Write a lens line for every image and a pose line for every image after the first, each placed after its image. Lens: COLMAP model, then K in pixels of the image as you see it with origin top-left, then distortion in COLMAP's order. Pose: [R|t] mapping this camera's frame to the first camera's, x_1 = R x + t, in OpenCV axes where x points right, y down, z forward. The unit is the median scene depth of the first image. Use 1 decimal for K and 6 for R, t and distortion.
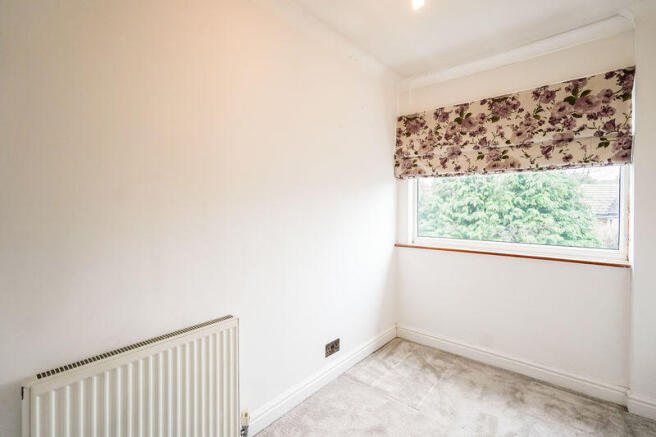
lens RADIAL K [[293.2, 0, 328.4], [0, 293.2, 211.7], [0, 0, 1]] dist [0.000776, -0.000049]
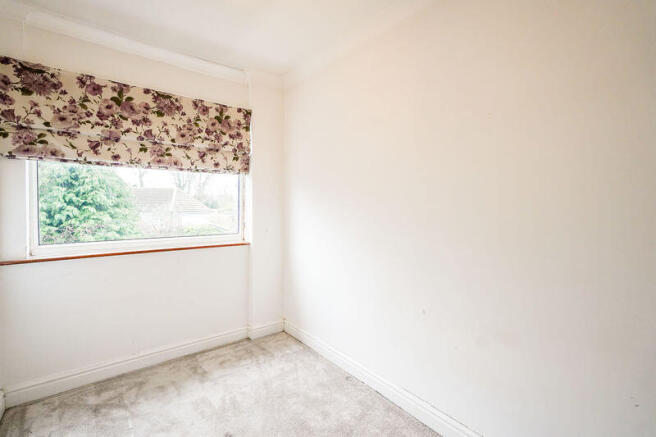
lens RADIAL K [[296.4, 0, 324.6], [0, 296.4, 214.4], [0, 0, 1]] dist [0.001357, 0.000688]
pose [[0.202469, -0.032070, 0.978763, -0.297871], [0.009911, 0.999480, 0.030699, -0.003988], [-0.979239, 0.003485, 0.202681, 0.252824]]
